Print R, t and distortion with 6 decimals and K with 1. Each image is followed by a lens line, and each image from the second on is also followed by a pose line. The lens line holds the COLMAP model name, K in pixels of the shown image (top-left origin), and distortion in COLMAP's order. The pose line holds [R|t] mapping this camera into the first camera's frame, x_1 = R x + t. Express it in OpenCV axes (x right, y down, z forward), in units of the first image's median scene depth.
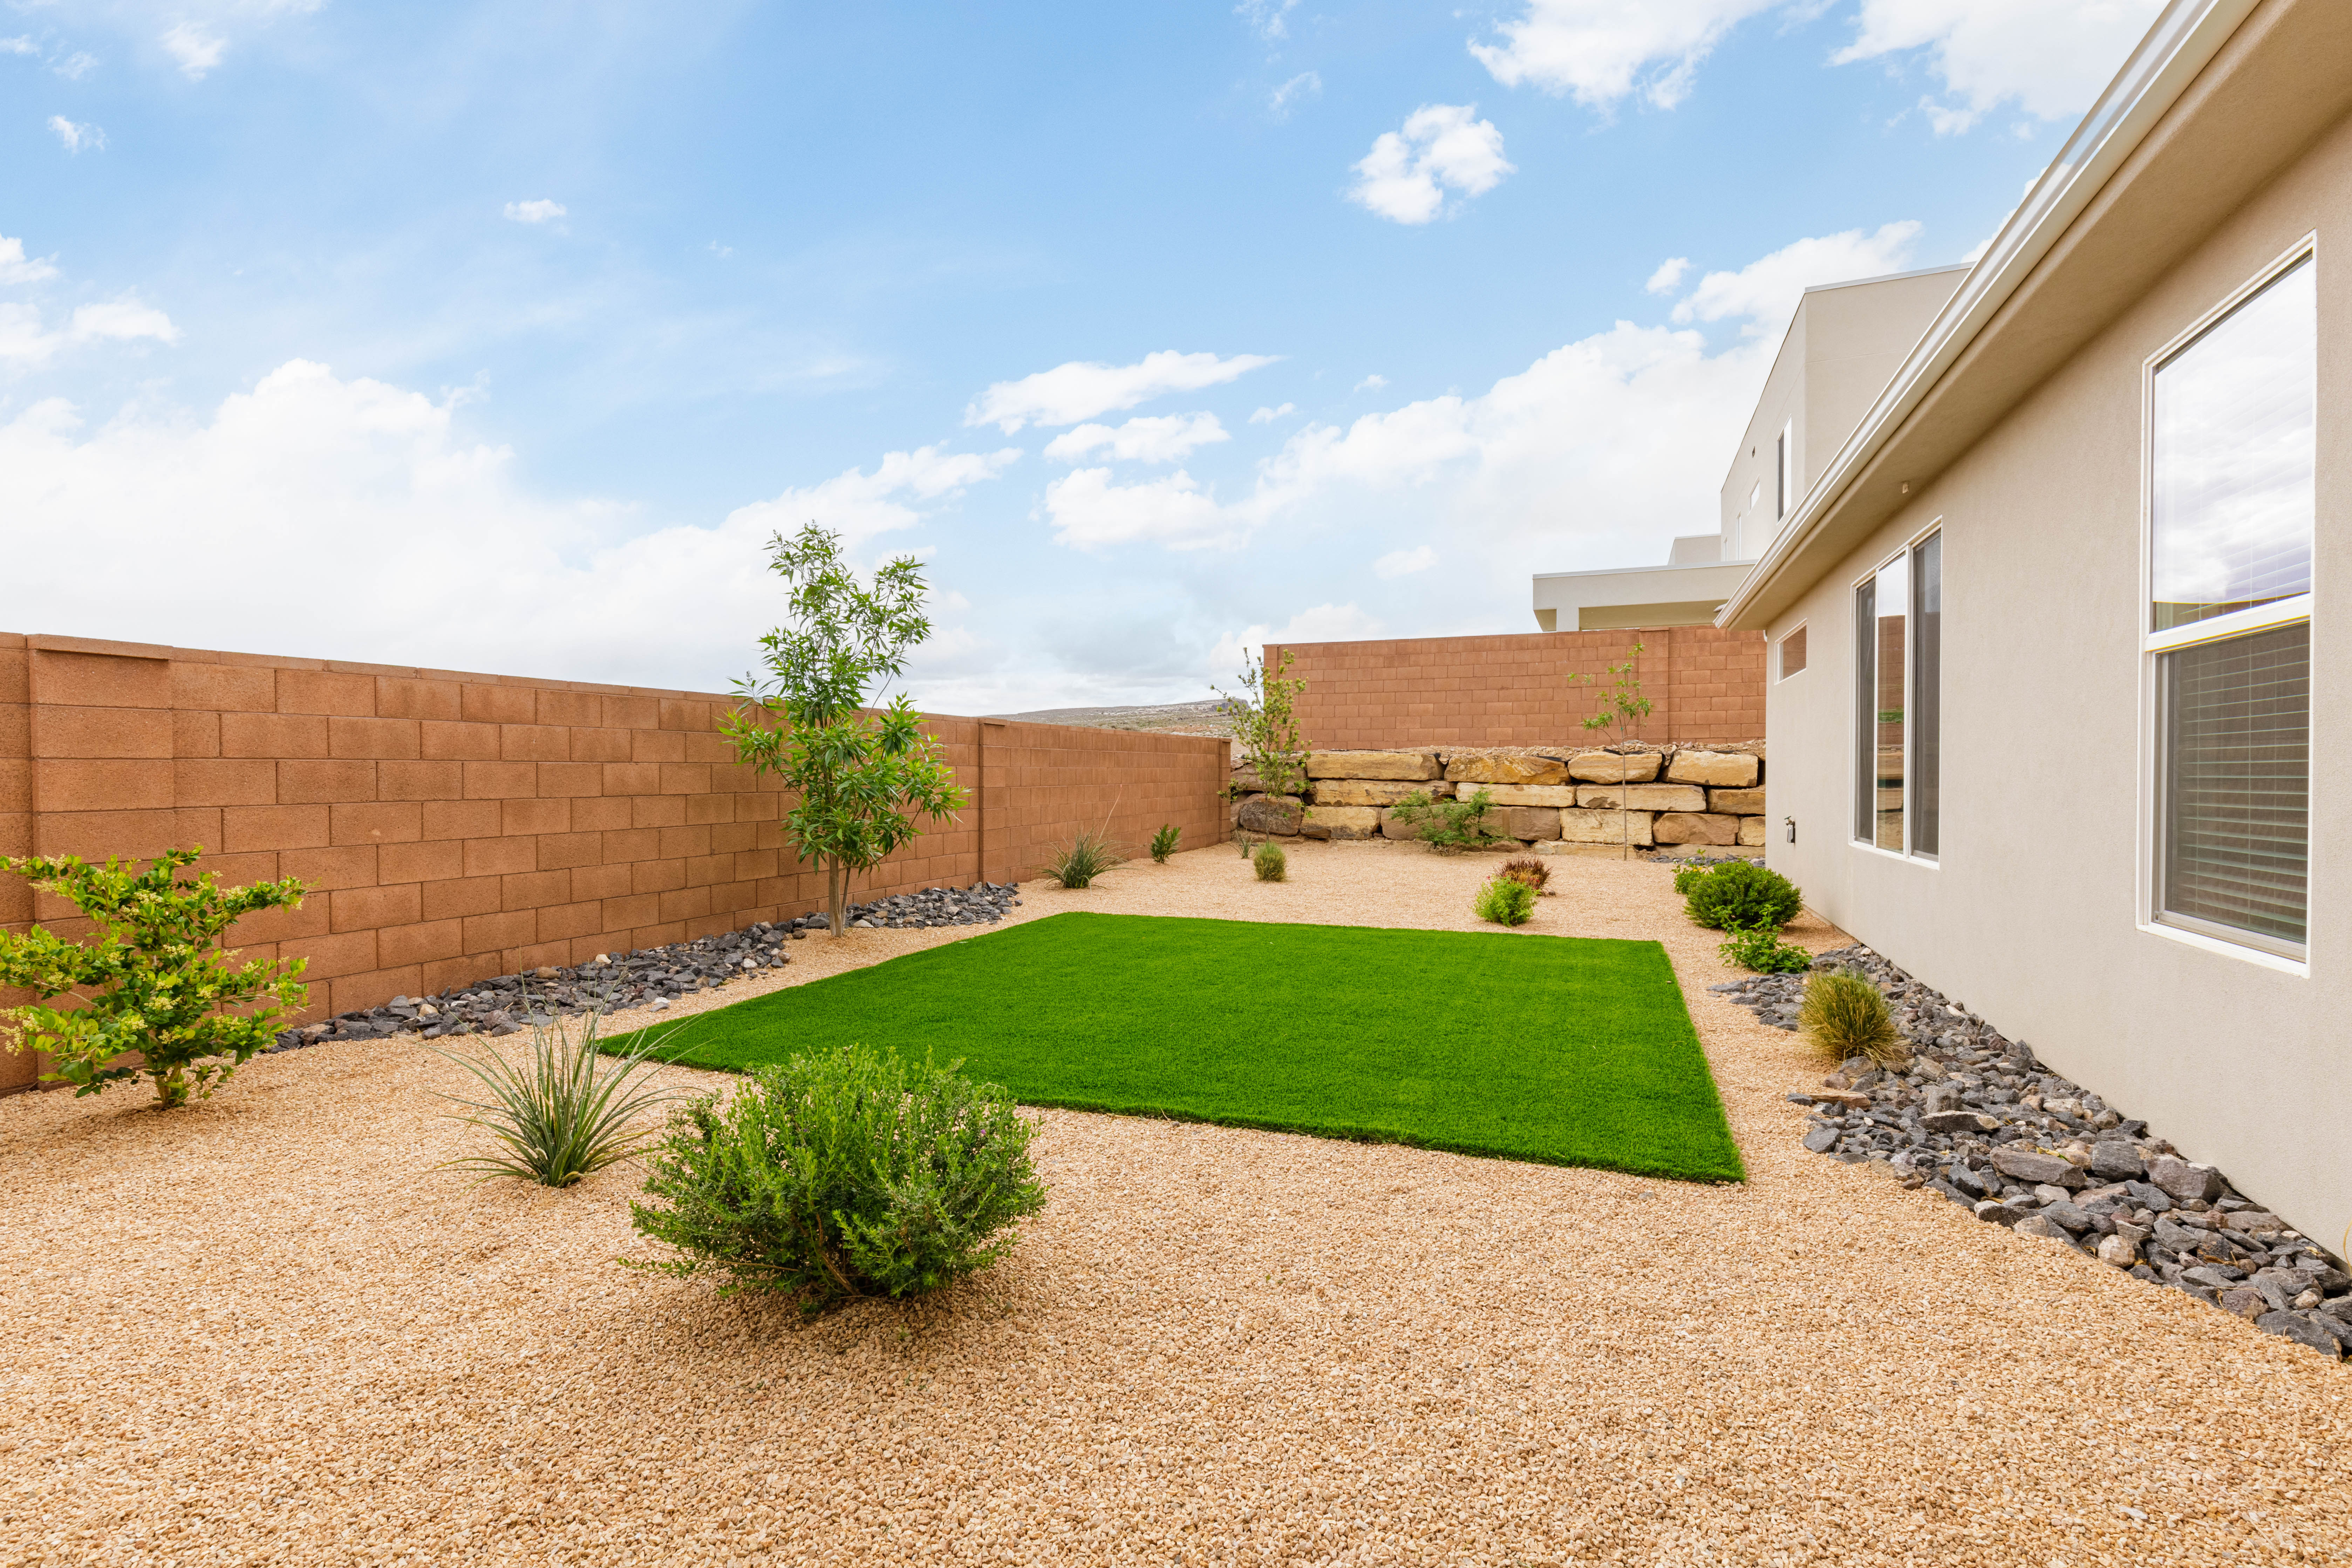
lens RADIAL K [[1047.1, 0, 1172.6], [0, 1047.1, 783.6], [0, 0, 1]] dist [0.004031, 0.000146]
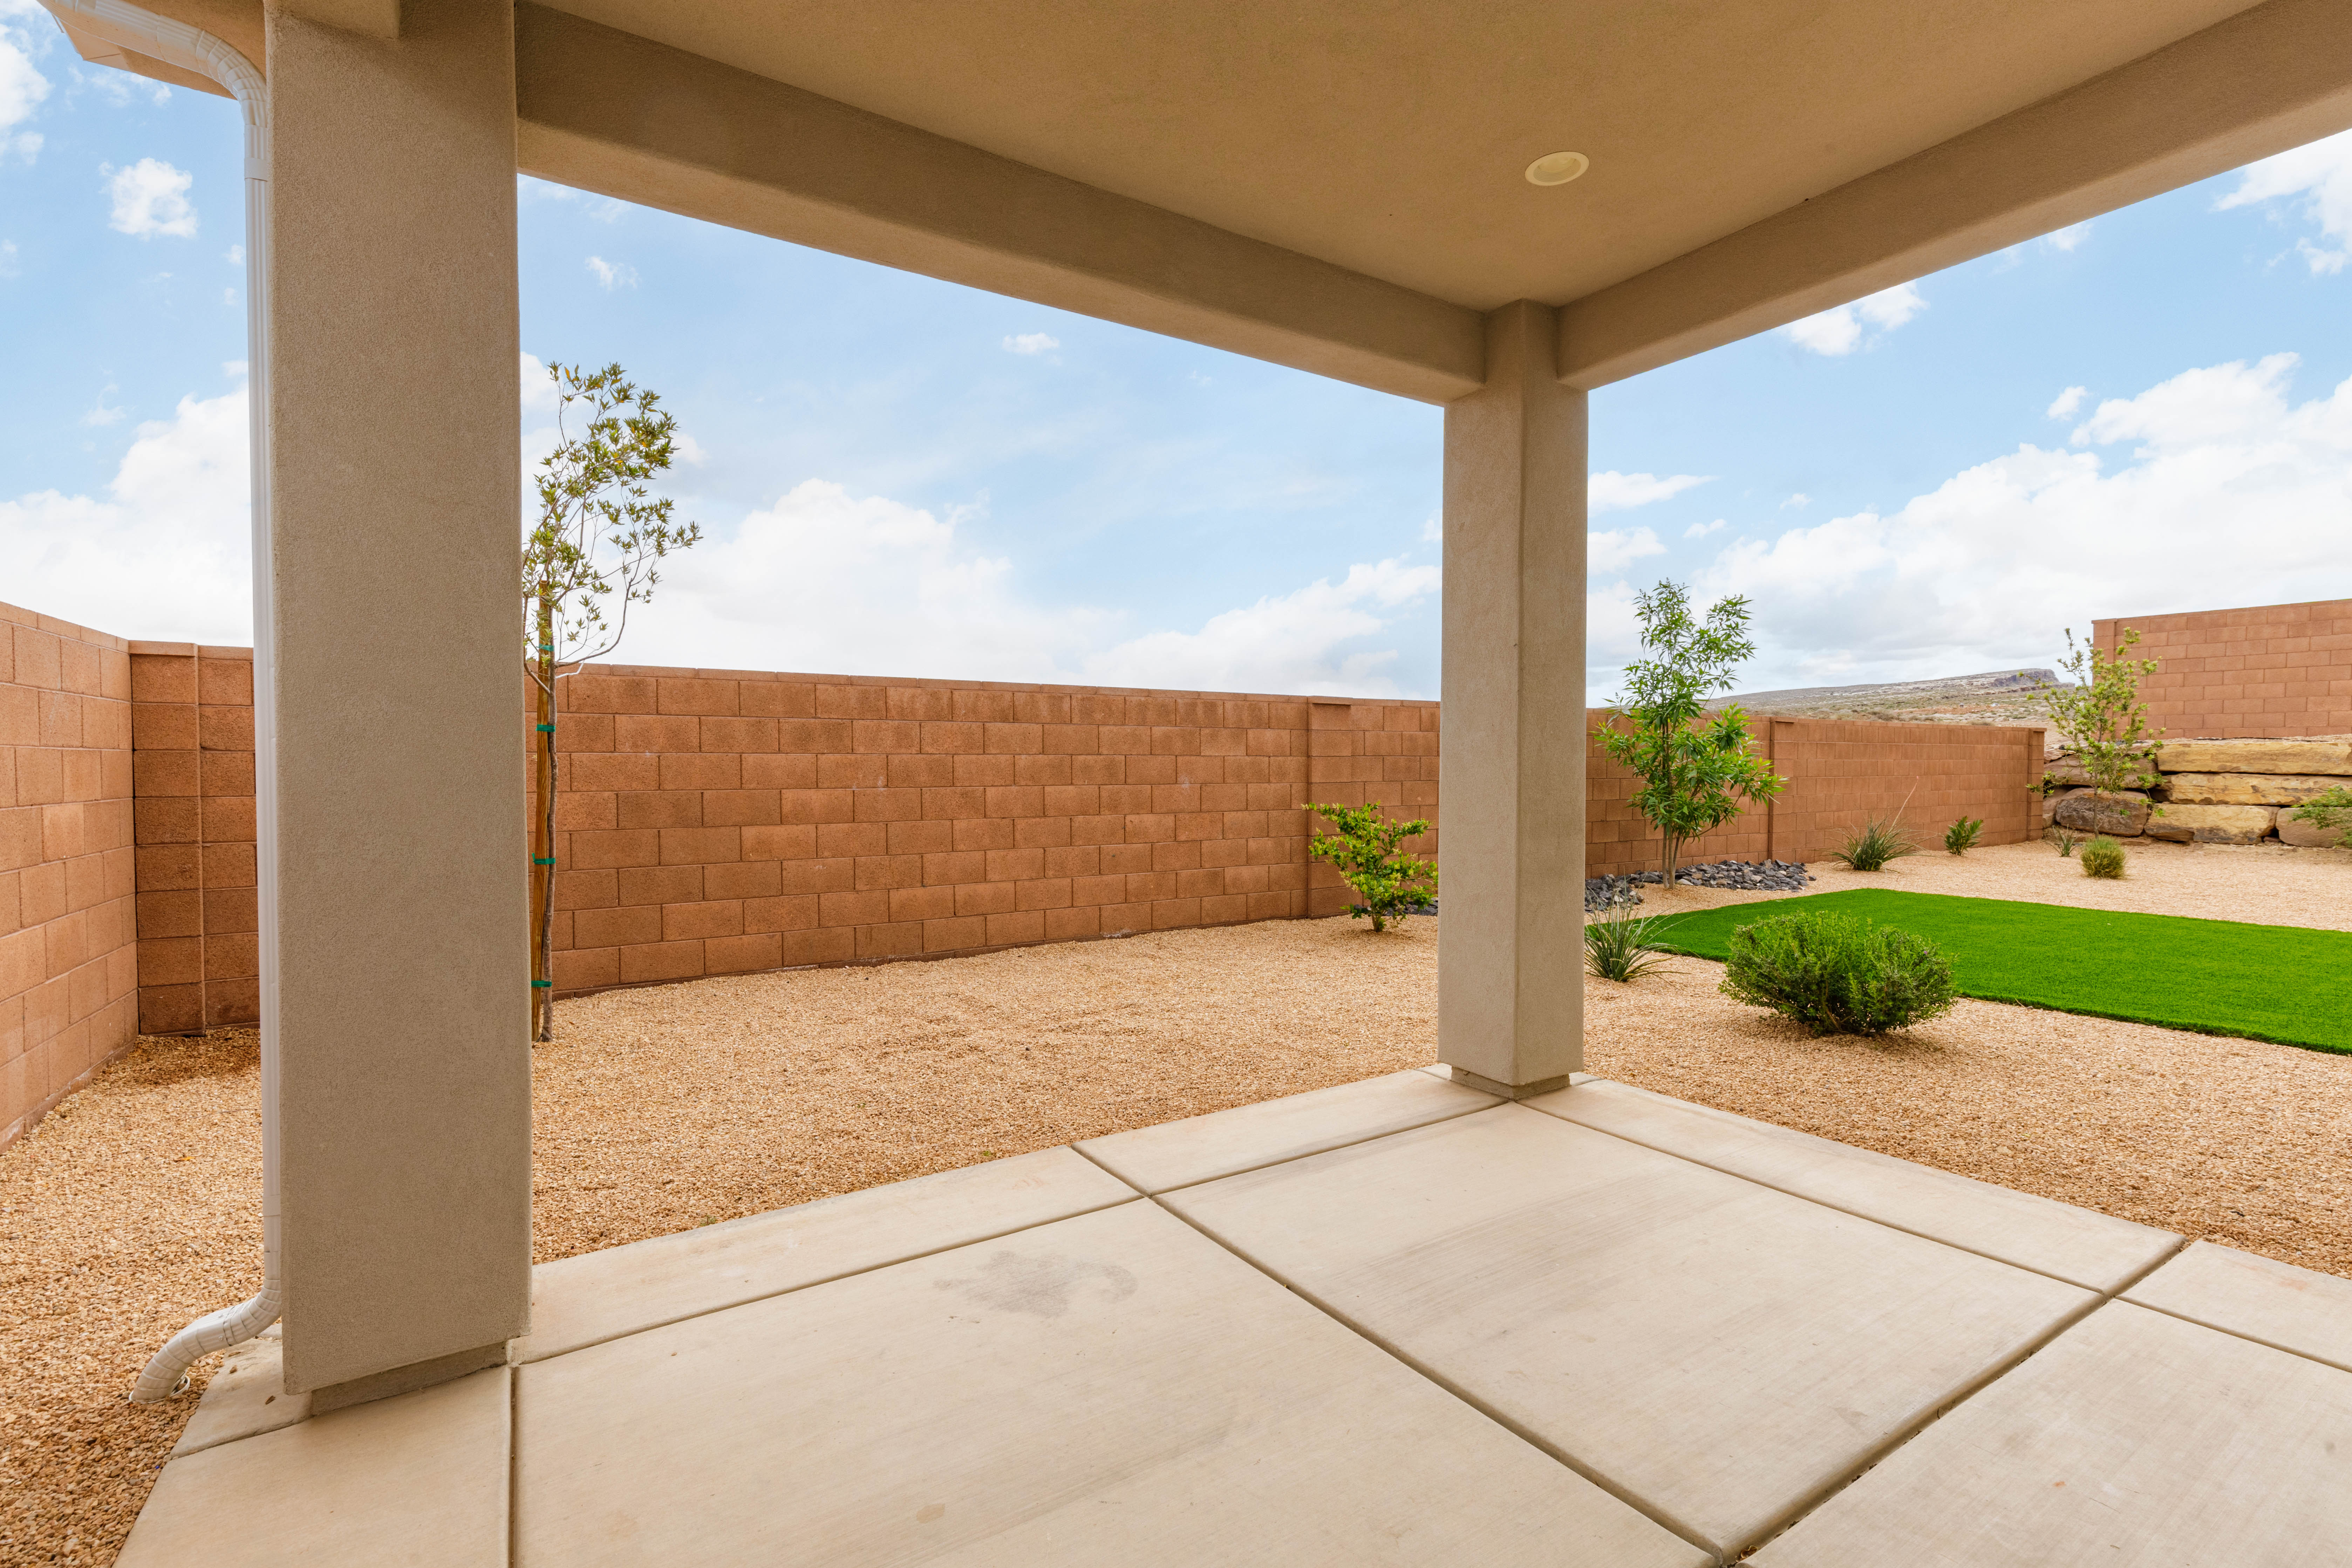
lens RADIAL K [[1047.1, 0, 1183.0], [0, 1047.1, 784.0], [0, 0, 1]] dist [0.004031, 0.000146]
pose [[0.813788, 0.013759, -0.580999, -0.027579], [-0.008479, 0.999894, 0.011804, 0.002098], [0.581100, -0.004680, 0.813819, -0.216715]]
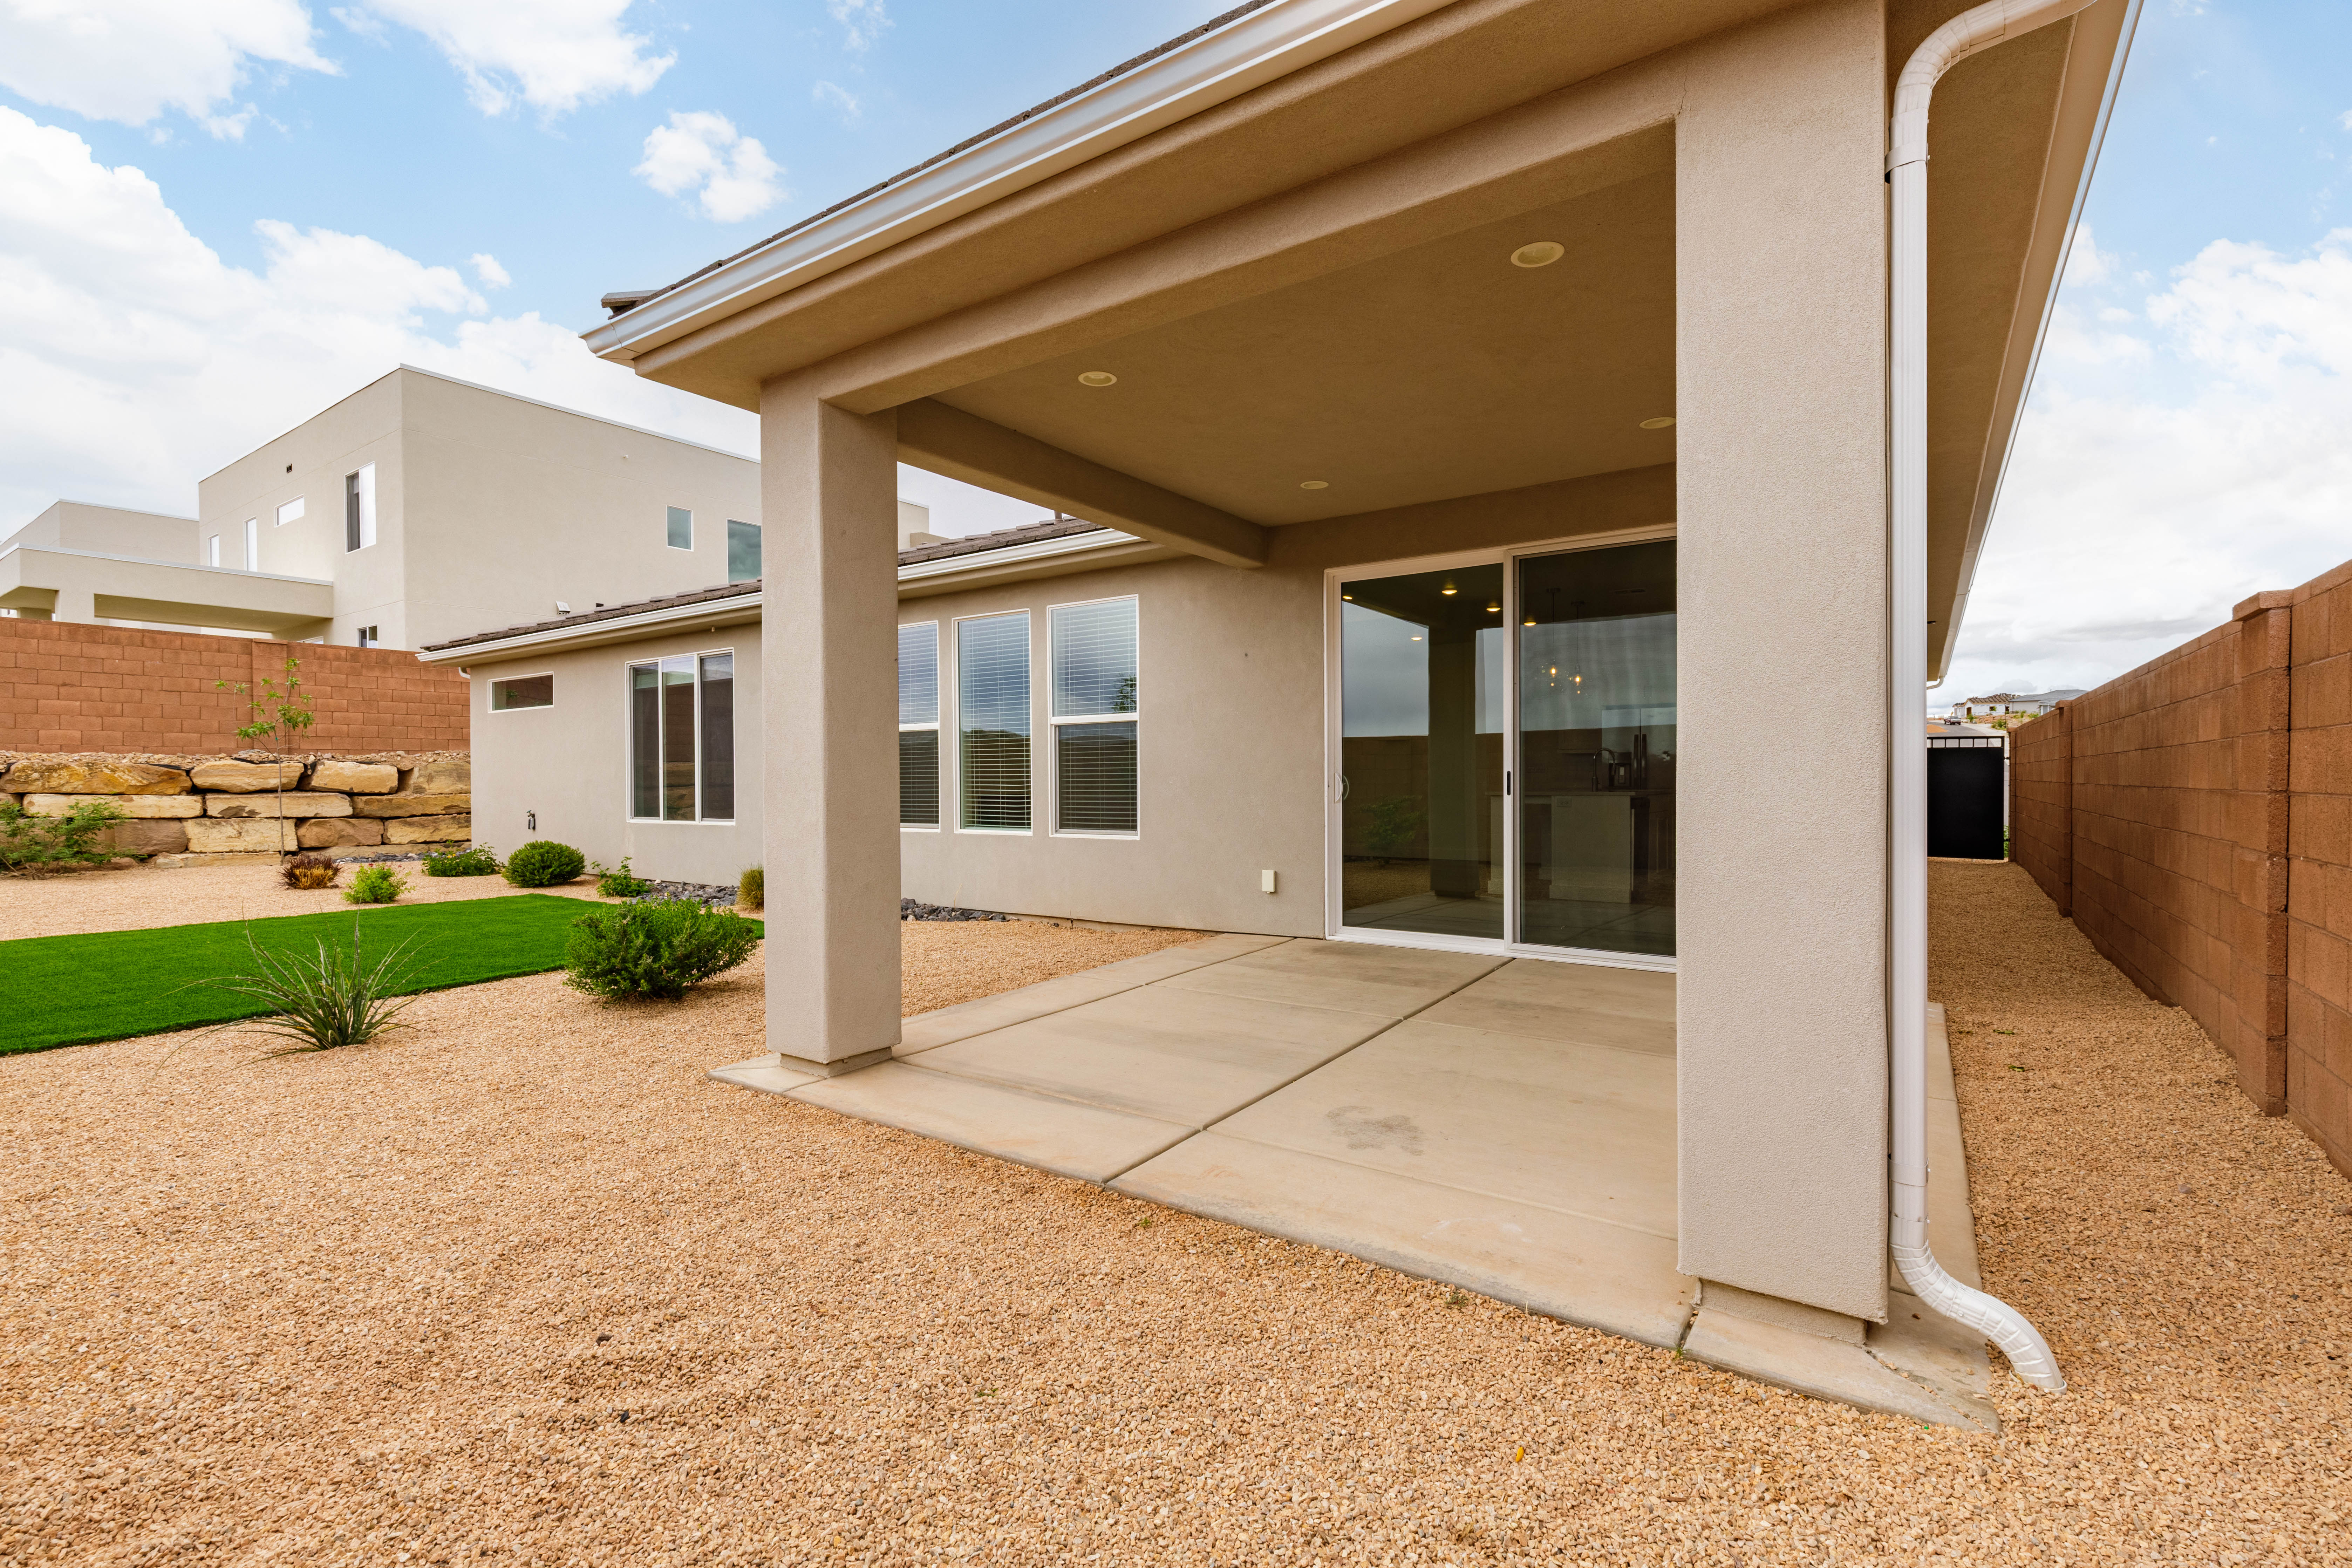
lens RADIAL K [[1047.1, 0, 1192.1], [0, 1047.1, 786.7], [0, 0, 1]] dist [0.004031, 0.000146]
pose [[0.219160, -0.006778, 0.975665, -0.373397], [0.017238, 0.999847, 0.003073, 0.007264], [-0.975537, 0.016145, 0.219243, -0.107276]]
